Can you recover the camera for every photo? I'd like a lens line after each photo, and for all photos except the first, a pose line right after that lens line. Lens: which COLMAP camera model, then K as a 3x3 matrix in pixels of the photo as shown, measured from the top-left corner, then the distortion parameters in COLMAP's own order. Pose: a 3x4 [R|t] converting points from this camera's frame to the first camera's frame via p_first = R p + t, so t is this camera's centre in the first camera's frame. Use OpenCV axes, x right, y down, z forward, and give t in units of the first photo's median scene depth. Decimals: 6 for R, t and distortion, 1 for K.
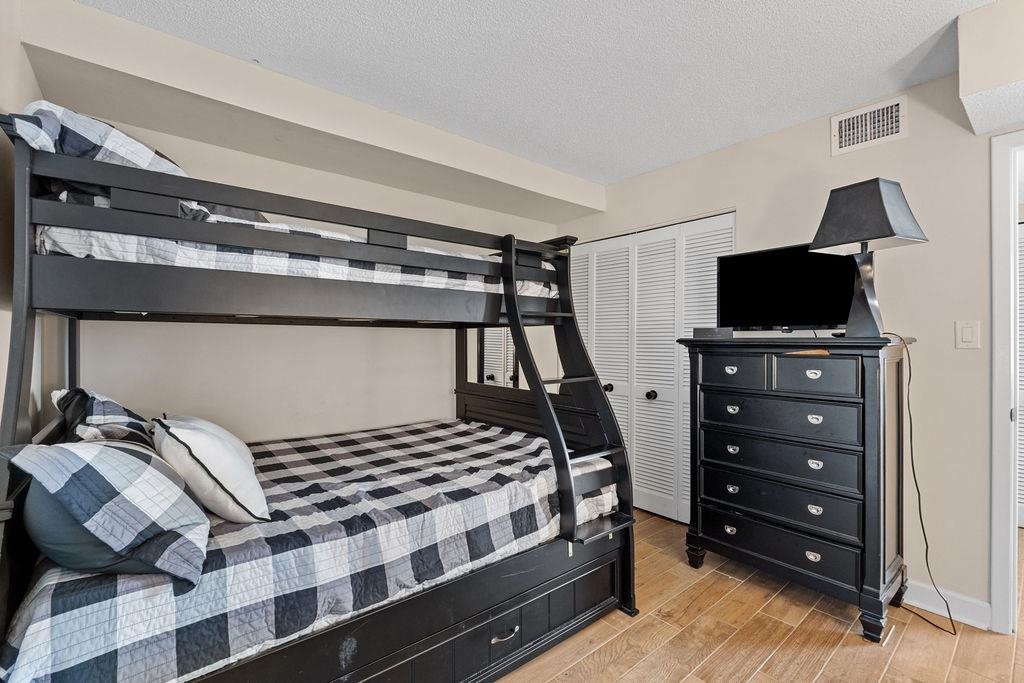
lens RADIAL K [[437.1, 0, 511.2], [0, 437.1, 337.7], [0, 0, 1]] dist [-0.007342, 0.000478]
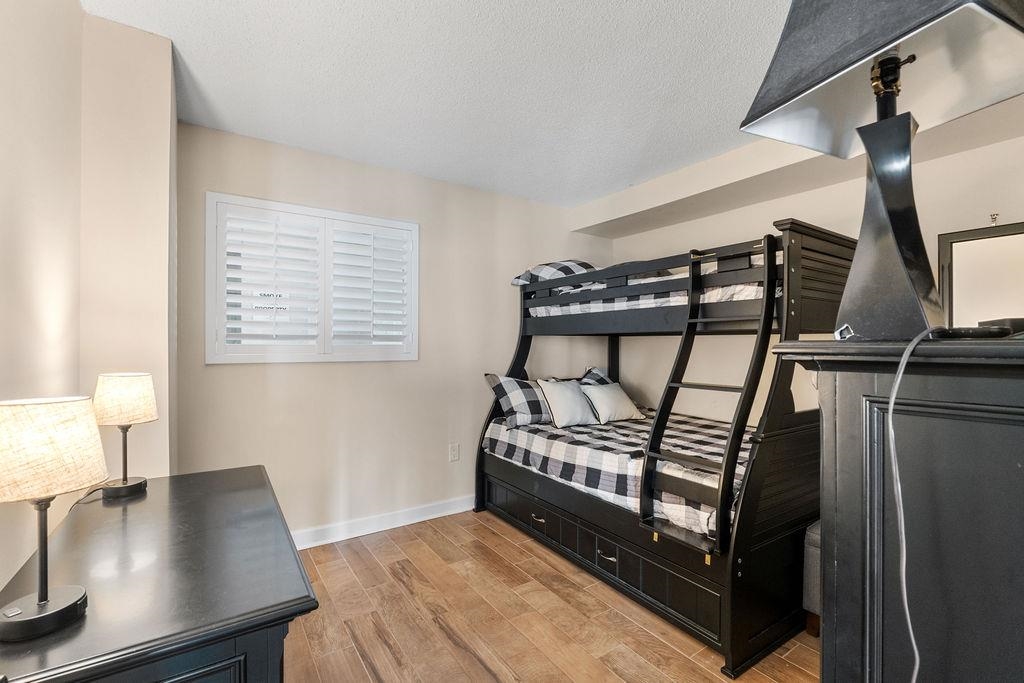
lens RADIAL K [[437.1, 0, 510.4], [0, 437.1, 344.9], [0, 0, 1]] dist [-0.007342, 0.000478]
pose [[-0.084104, -0.006325, -0.996437, 1.432215], [-0.001052, 0.999980, -0.006259, 0.012369], [0.996456, 0.000522, -0.084109, 0.819500]]
